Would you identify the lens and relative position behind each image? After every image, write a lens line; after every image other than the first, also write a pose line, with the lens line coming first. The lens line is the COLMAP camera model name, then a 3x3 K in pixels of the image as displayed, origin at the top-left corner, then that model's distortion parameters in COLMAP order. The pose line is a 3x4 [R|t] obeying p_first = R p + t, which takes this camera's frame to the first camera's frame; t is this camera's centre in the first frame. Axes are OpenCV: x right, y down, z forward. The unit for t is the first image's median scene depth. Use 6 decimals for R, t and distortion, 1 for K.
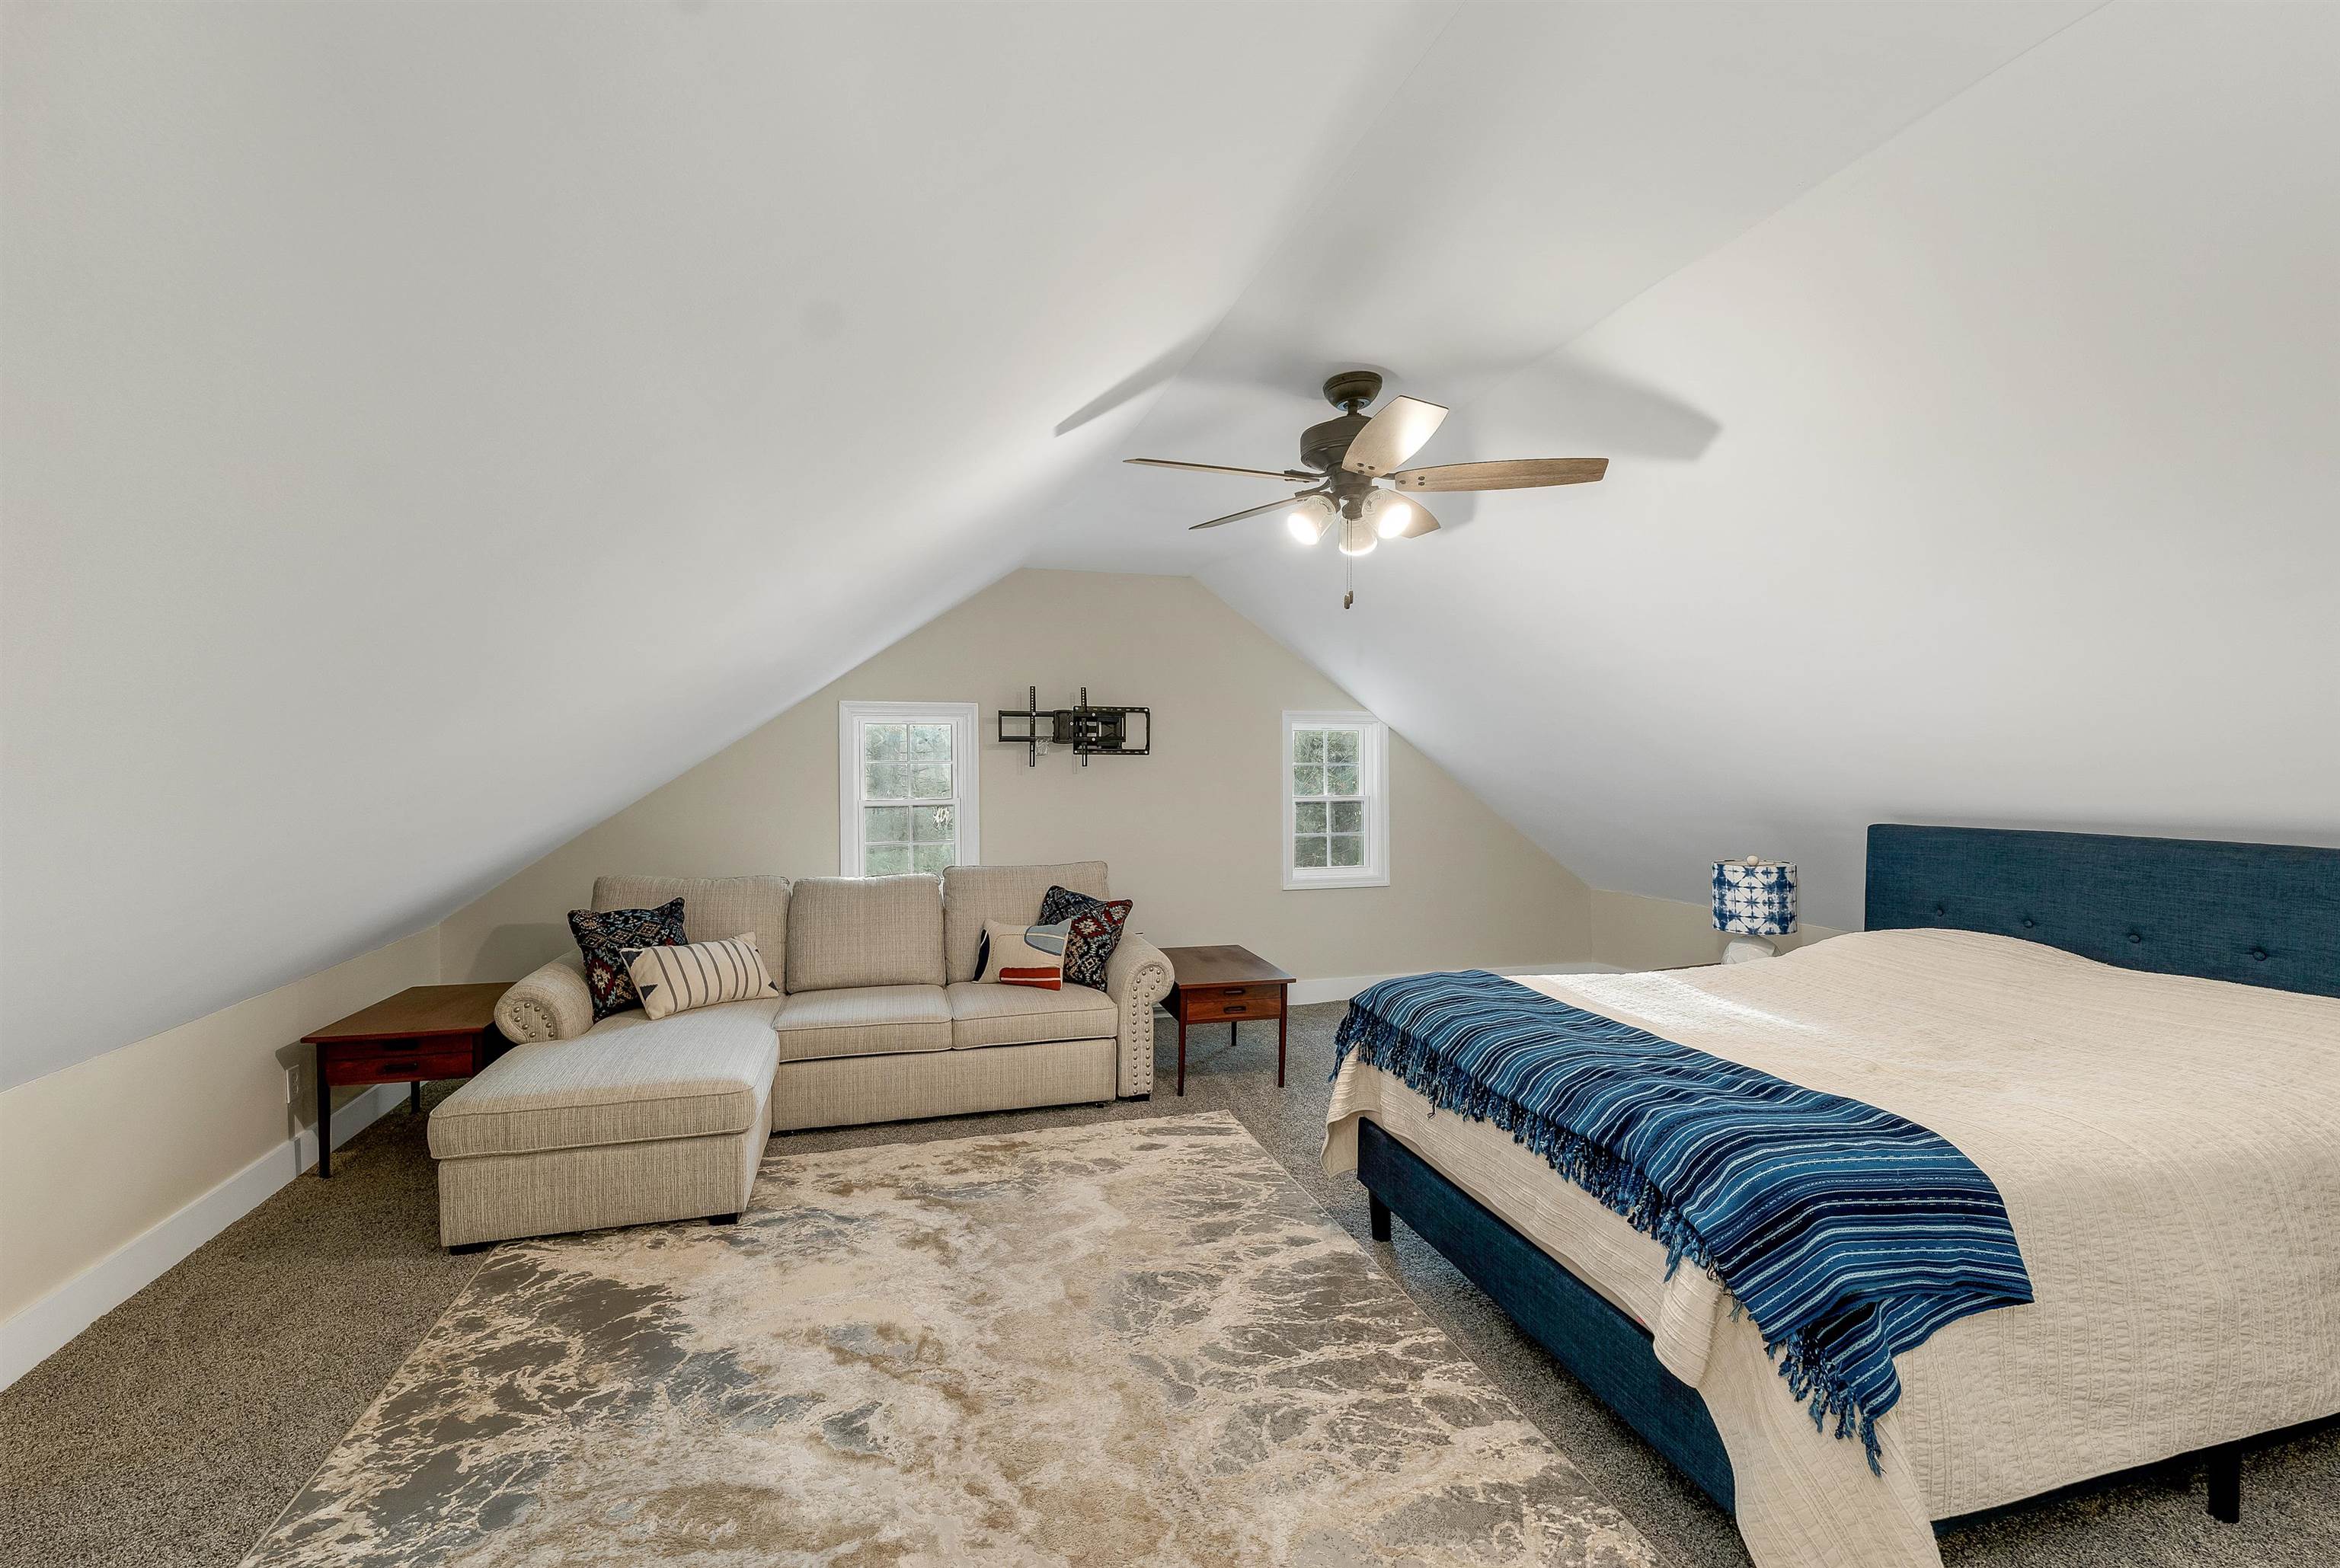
lens RADIAL K [[981.1, 0, 1159.5], [0, 981.1, 784.1], [0, 0, 1]] dist [-0.000995, -0.000038]
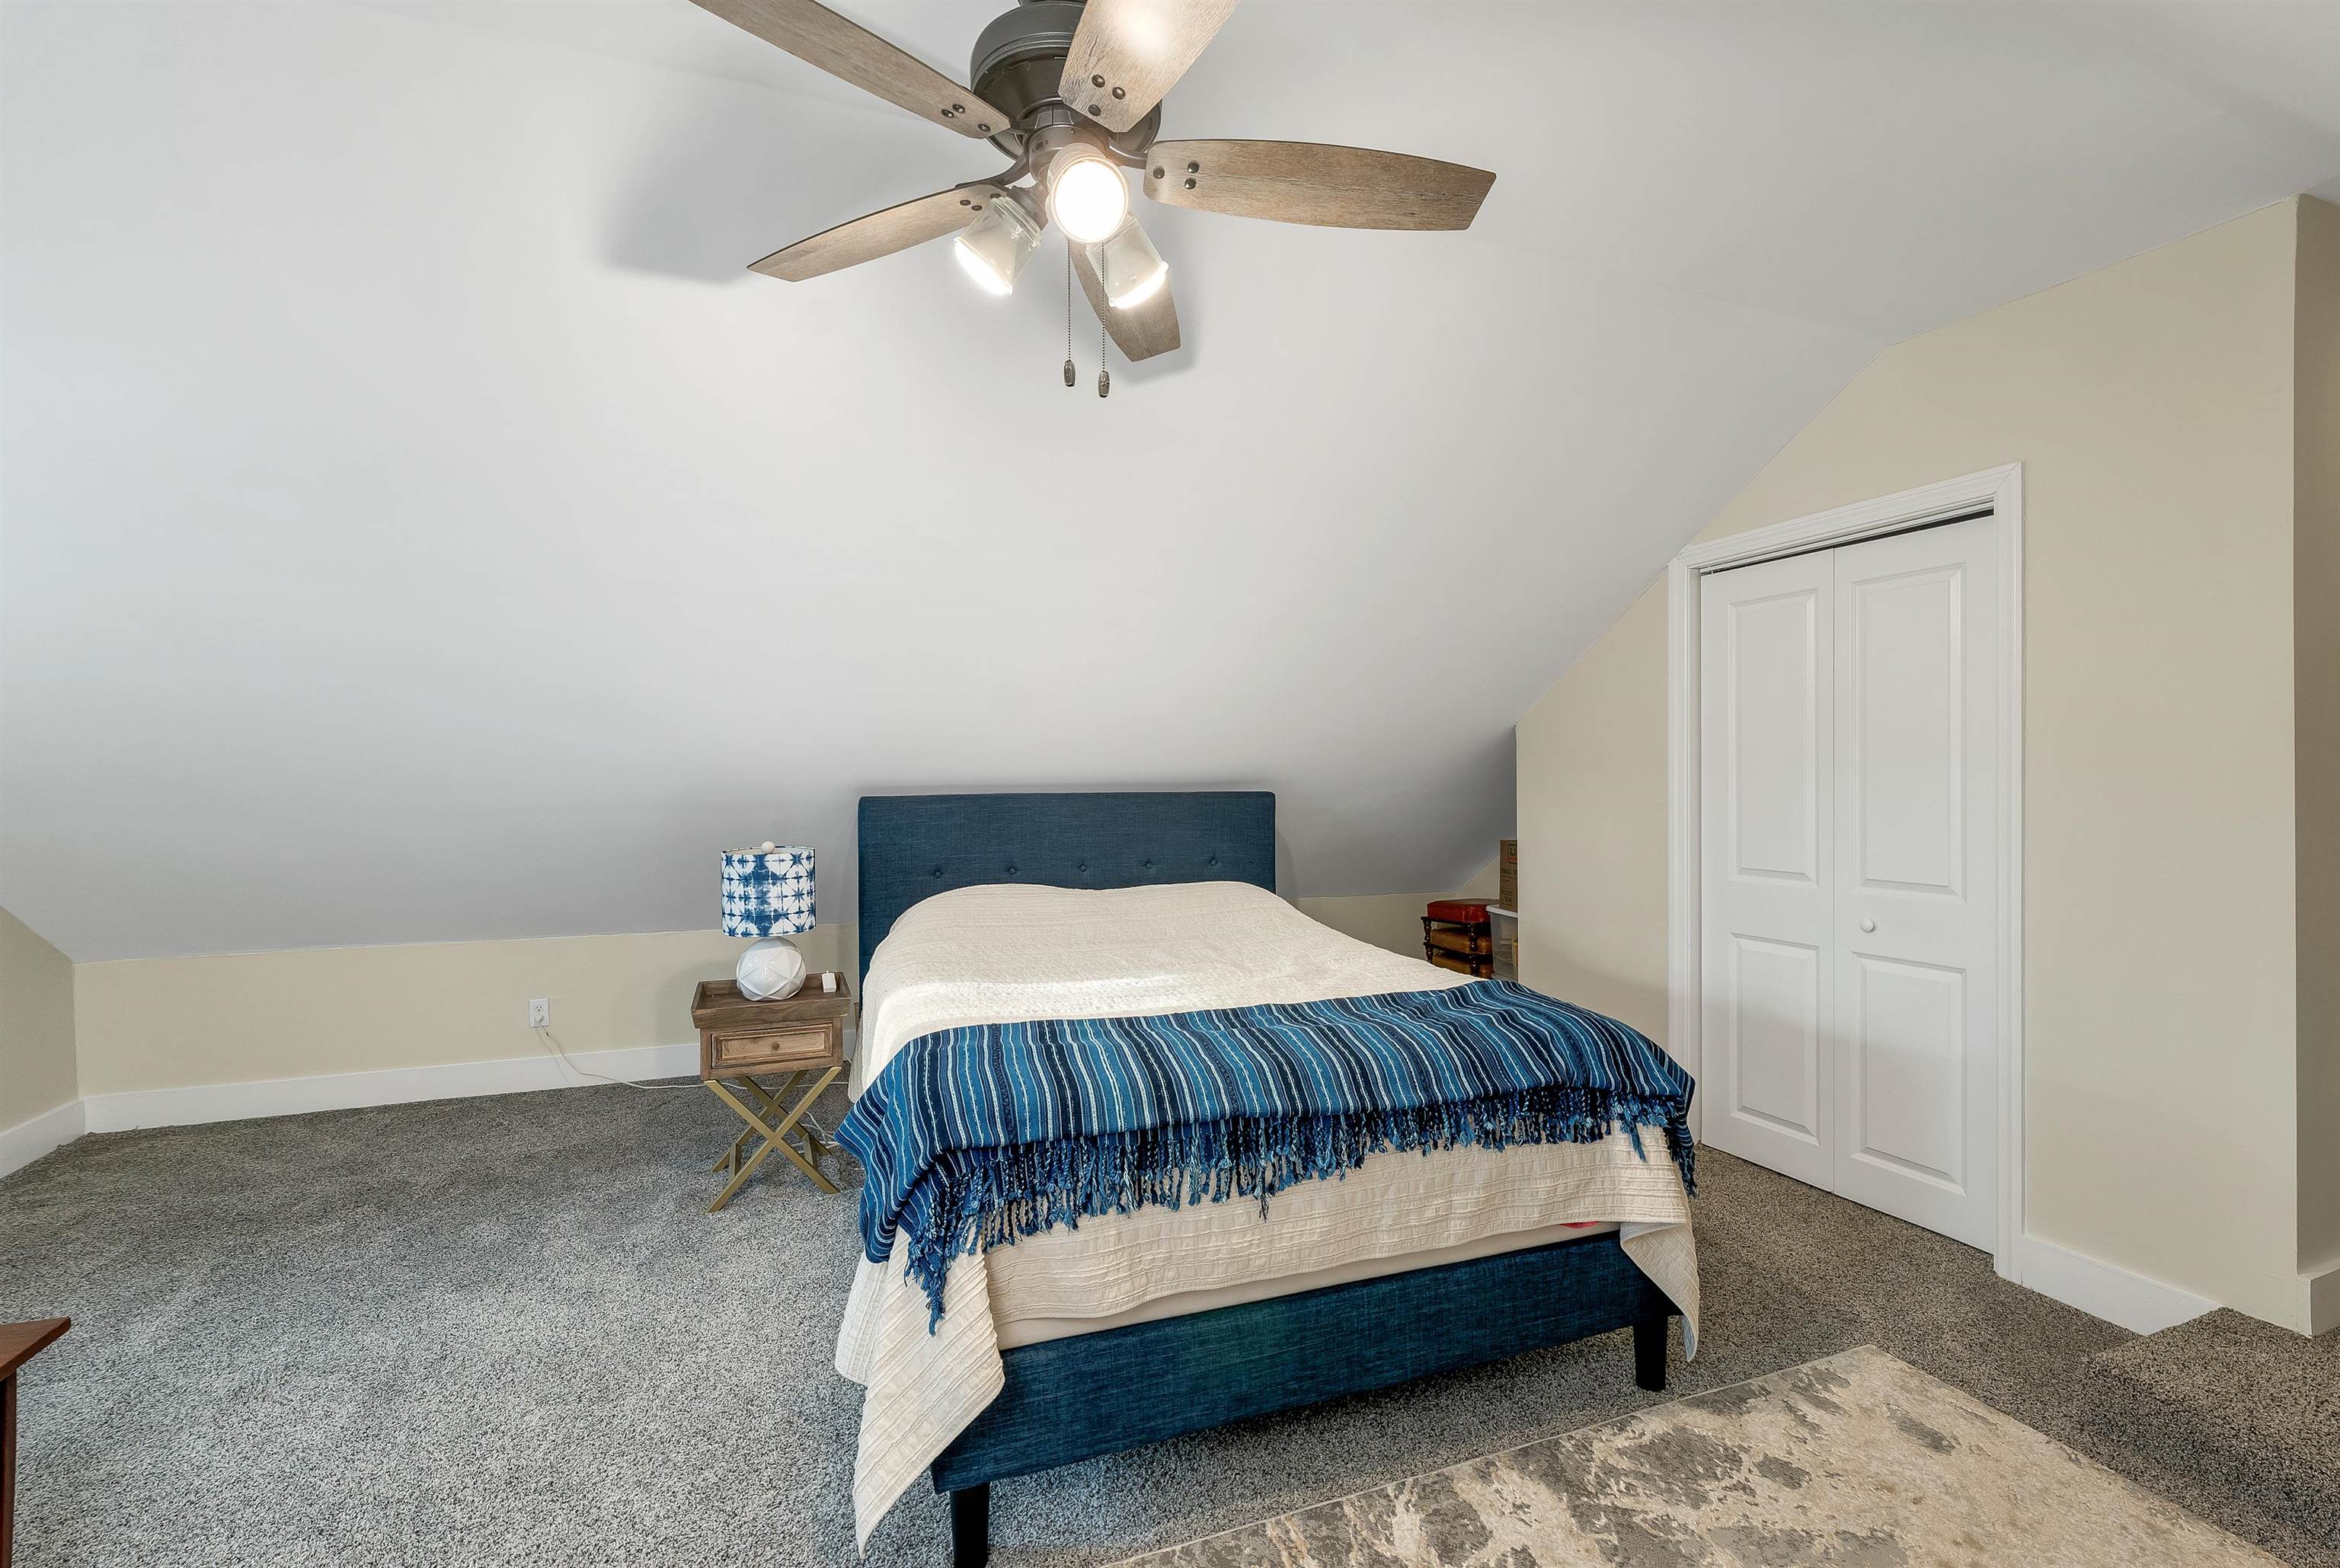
lens RADIAL K [[981.1, 0, 1159.5], [0, 981.1, 784.1], [0, 0, 1]] dist [-0.000995, -0.000038]
pose [[-0.083102, -0.008958, 0.996501, -0.257609], [0.021492, 0.999711, 0.010779, 0.023148], [-0.996309, 0.022313, -0.082886, 0.755509]]
